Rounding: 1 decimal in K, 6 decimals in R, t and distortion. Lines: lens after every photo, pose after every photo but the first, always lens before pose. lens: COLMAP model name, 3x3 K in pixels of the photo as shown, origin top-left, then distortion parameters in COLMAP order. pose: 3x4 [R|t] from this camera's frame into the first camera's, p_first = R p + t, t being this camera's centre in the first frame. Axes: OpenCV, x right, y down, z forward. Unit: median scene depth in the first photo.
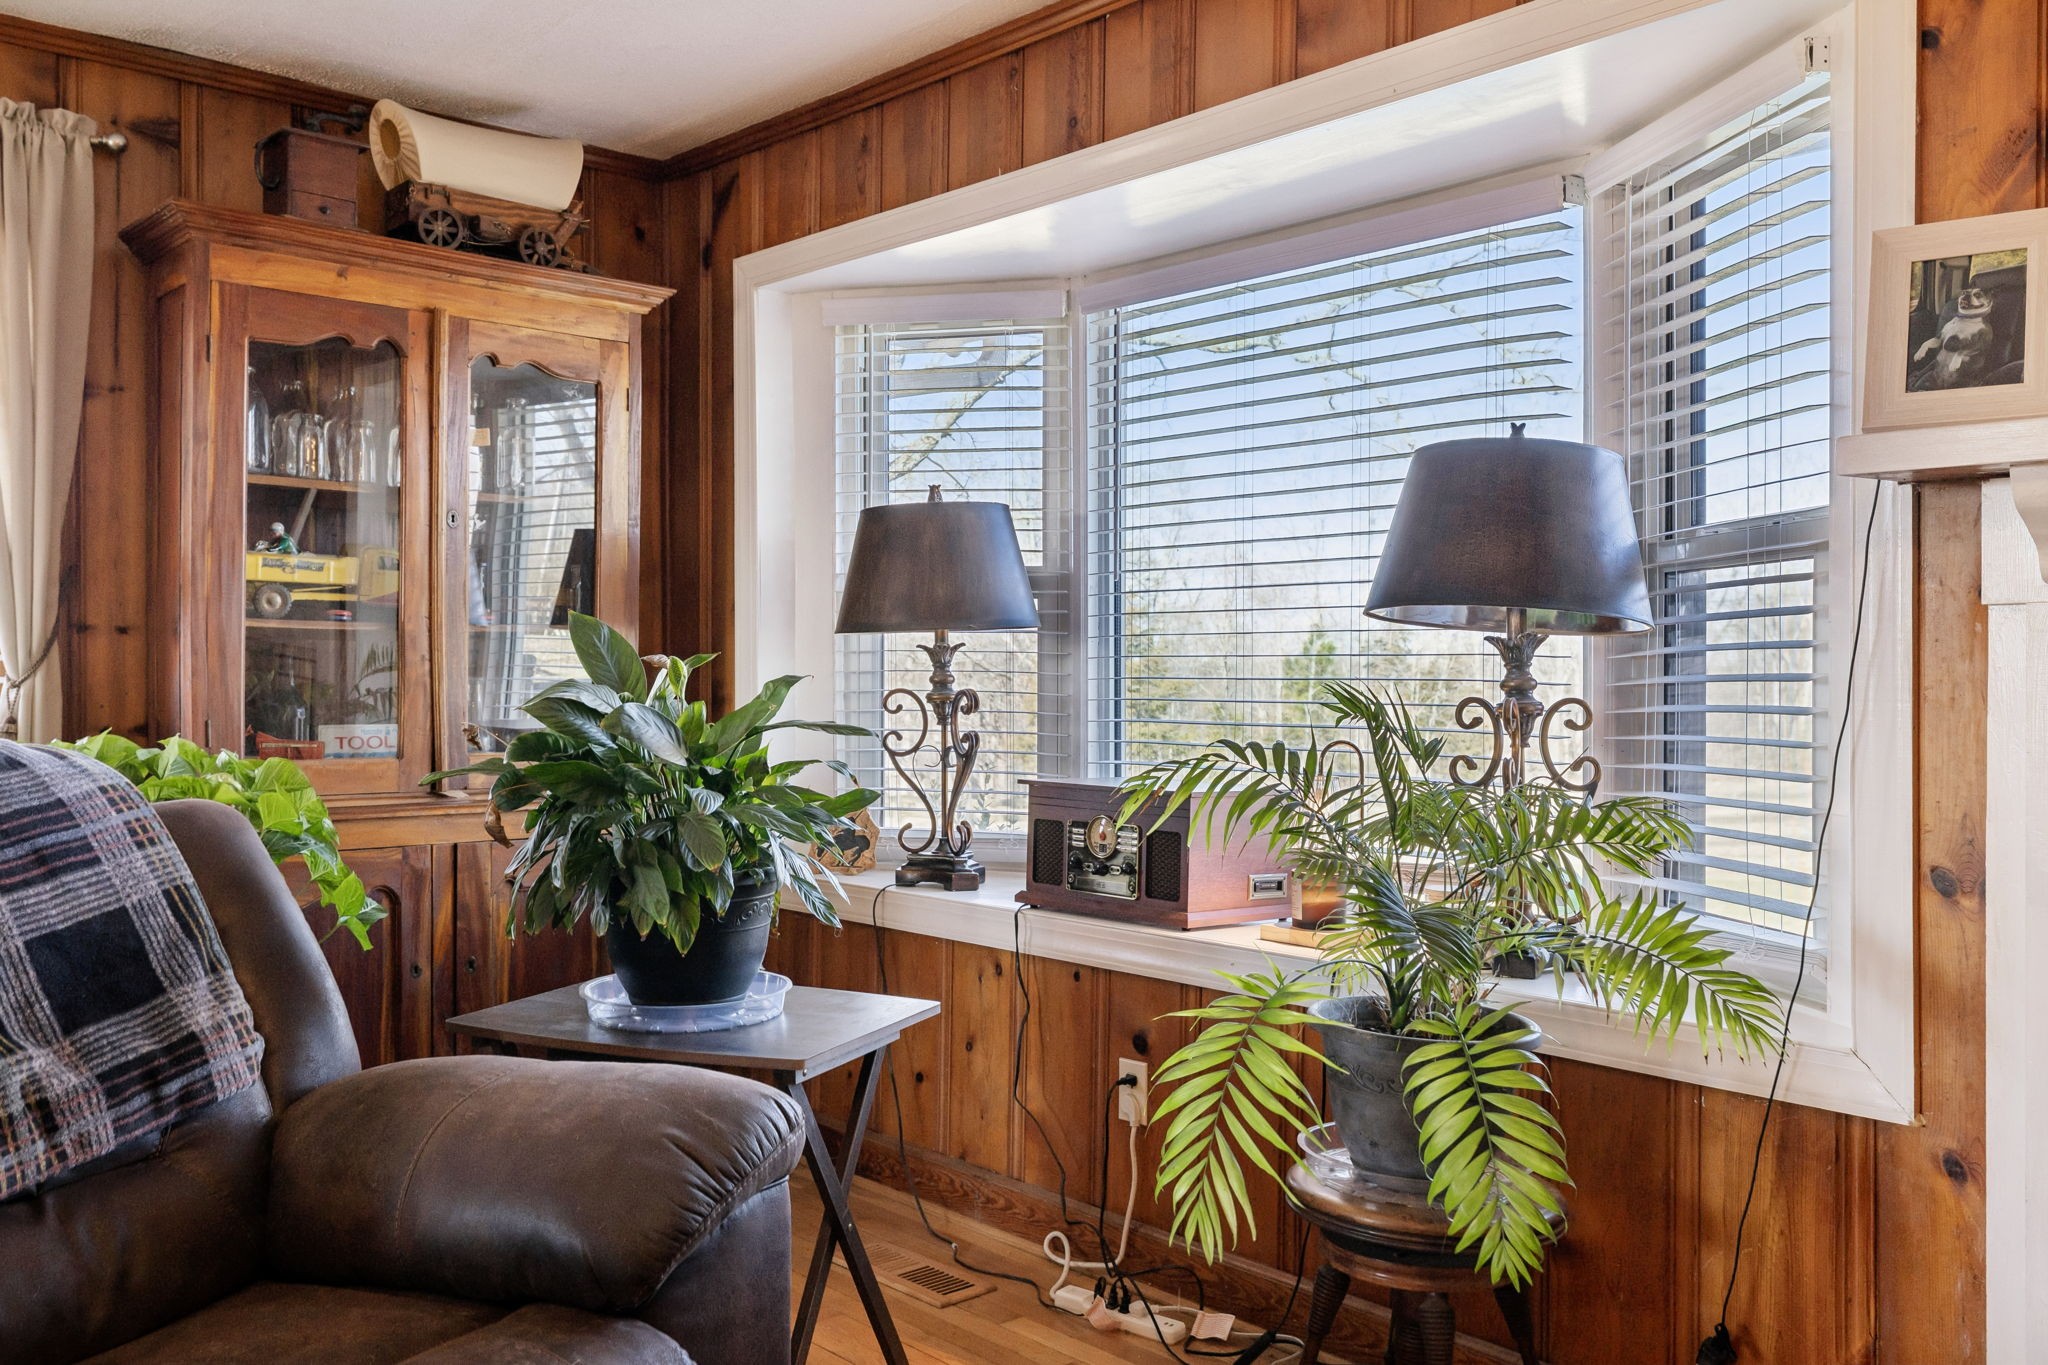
lens RADIAL K [[1710.7, 0, 1019.2], [0, 1710.7, 684.1], [0, 0, 1]] dist [0.002327, -0.000848]
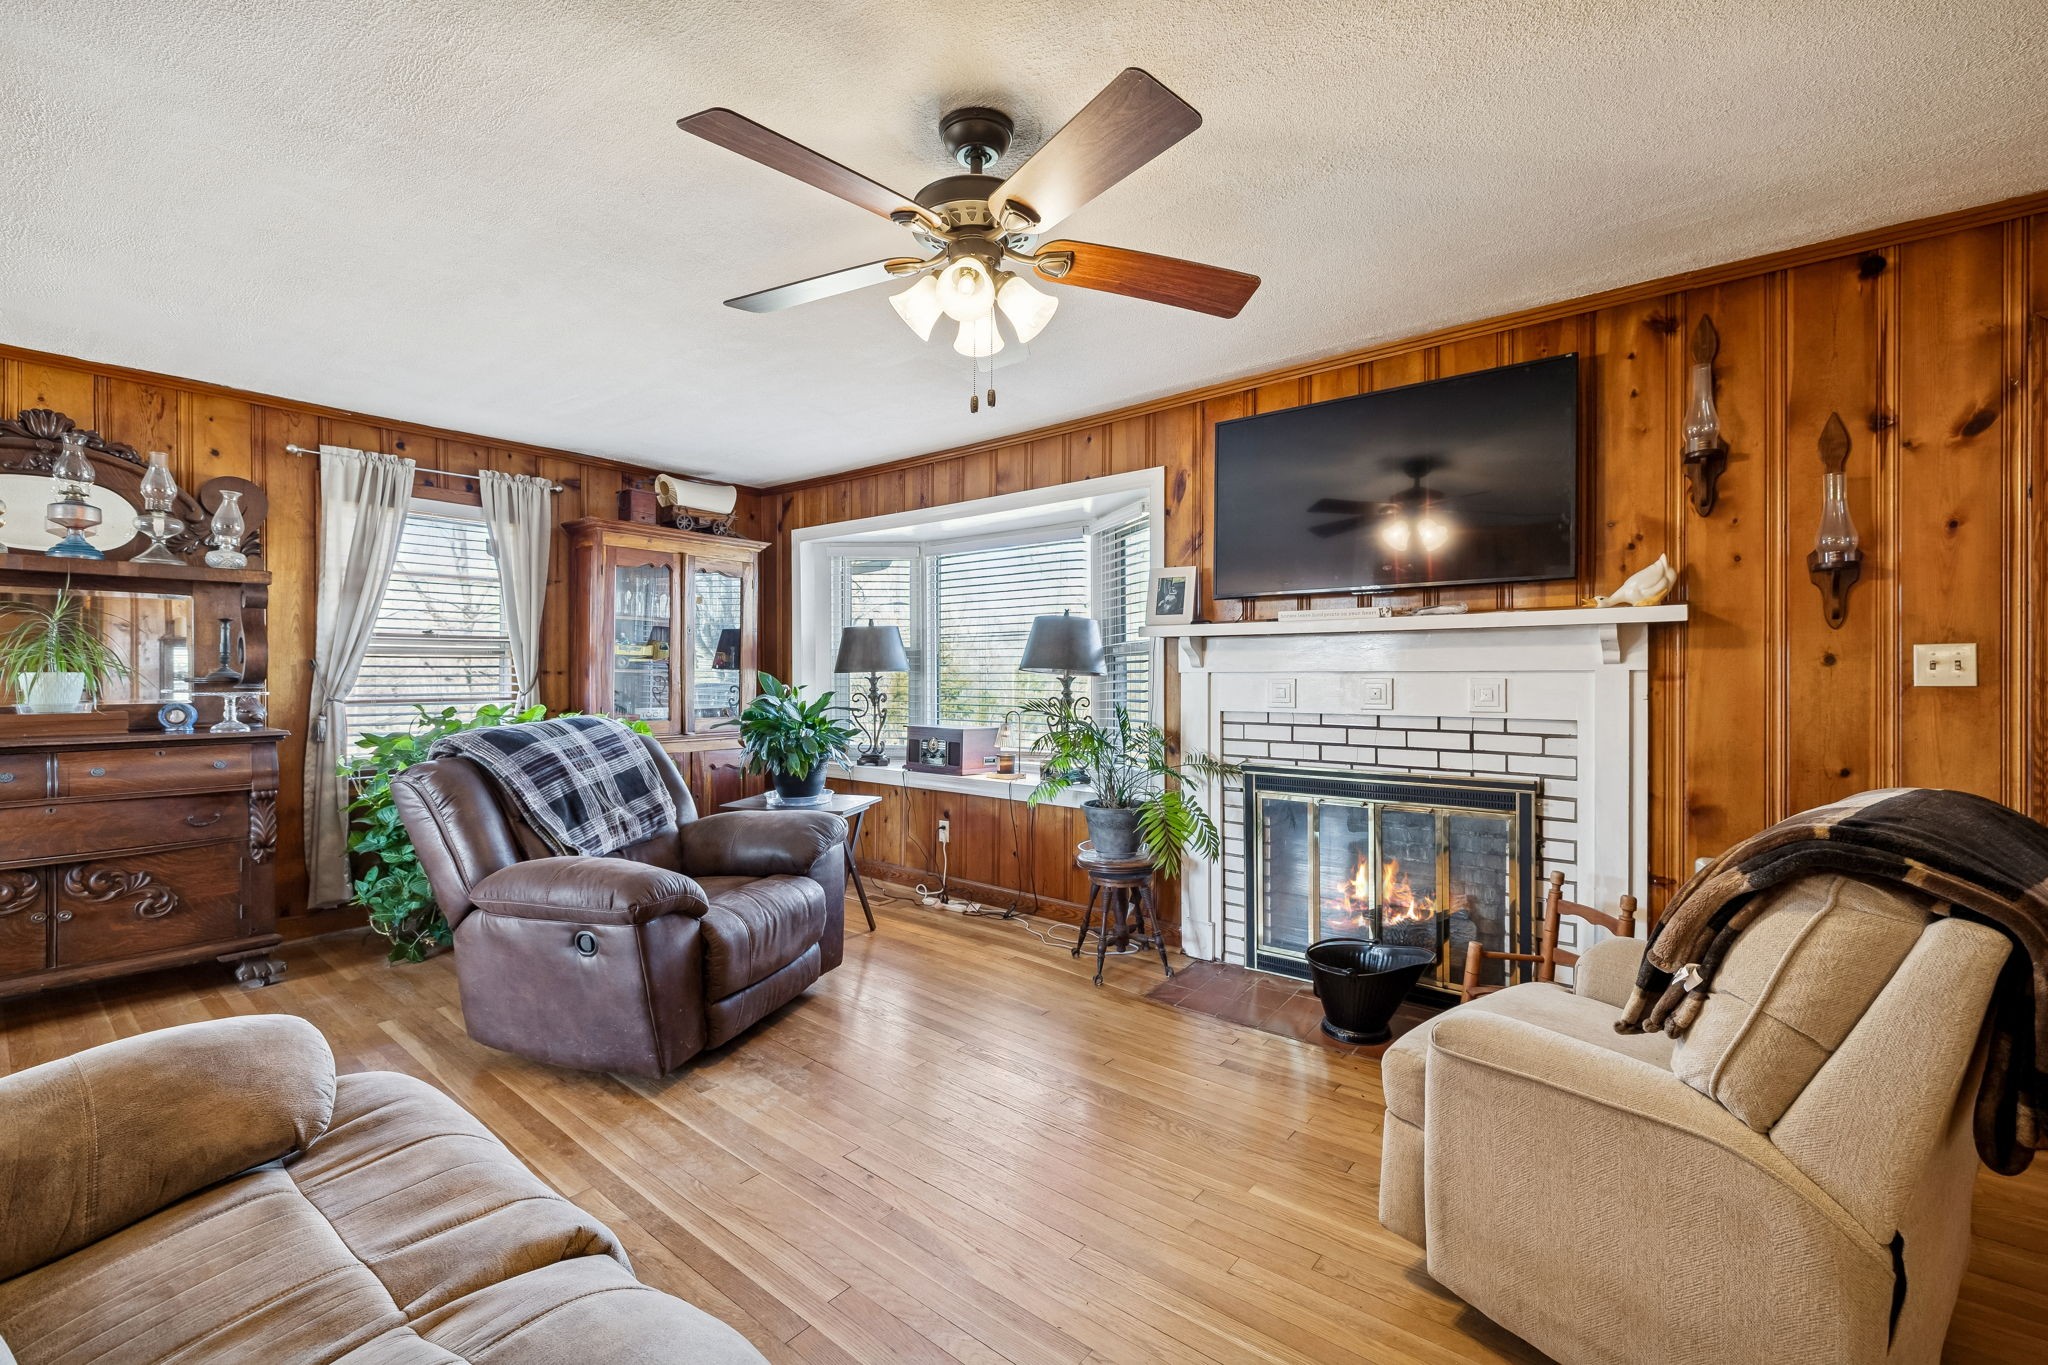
lens RADIAL K [[856.6, 0, 1016.3], [0, 856.6, 672.7], [0, 0, 1]] dist [0.002421, 0.000595]
pose [[0.988614, -0.001983, 0.150462, -0.028742], [0.003312, 0.999958, -0.008586, -0.018869], [-0.150438, 0.008986, 0.988579, -0.428025]]
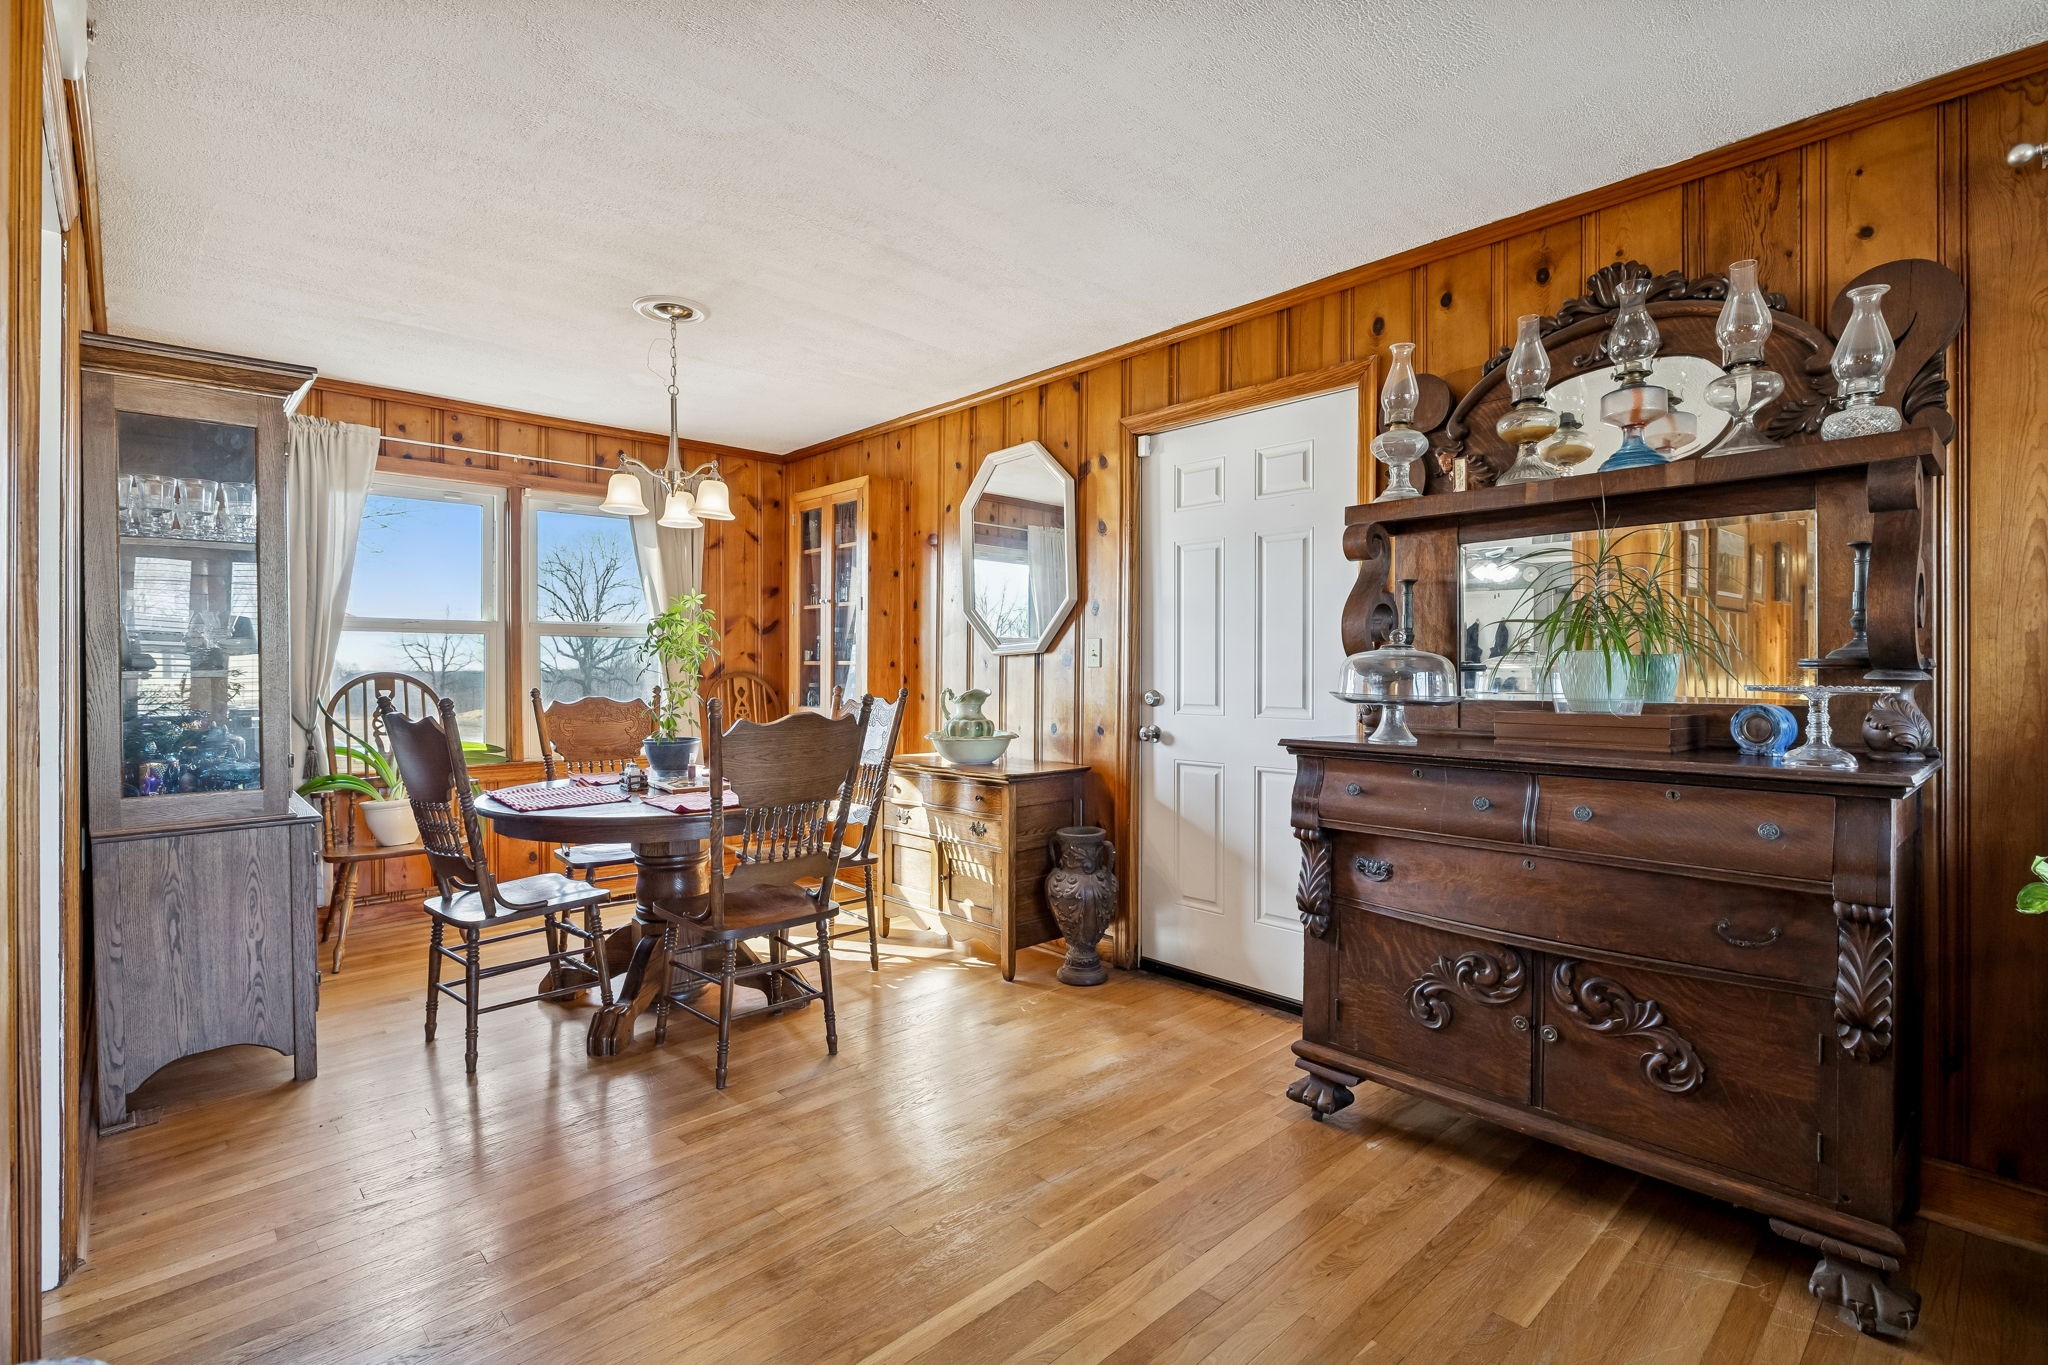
lens RADIAL K [[951.7, 0, 1020.3], [0, 951.7, 670.5], [0, 0, 1]] dist [-0.008834, 0.000291]
pose [[0.011815, -0.003664, -0.999923, -0.241578], [-0.008328, 0.999958, -0.003763, -0.010891], [0.999896, 0.008372, 0.011784, 0.213630]]
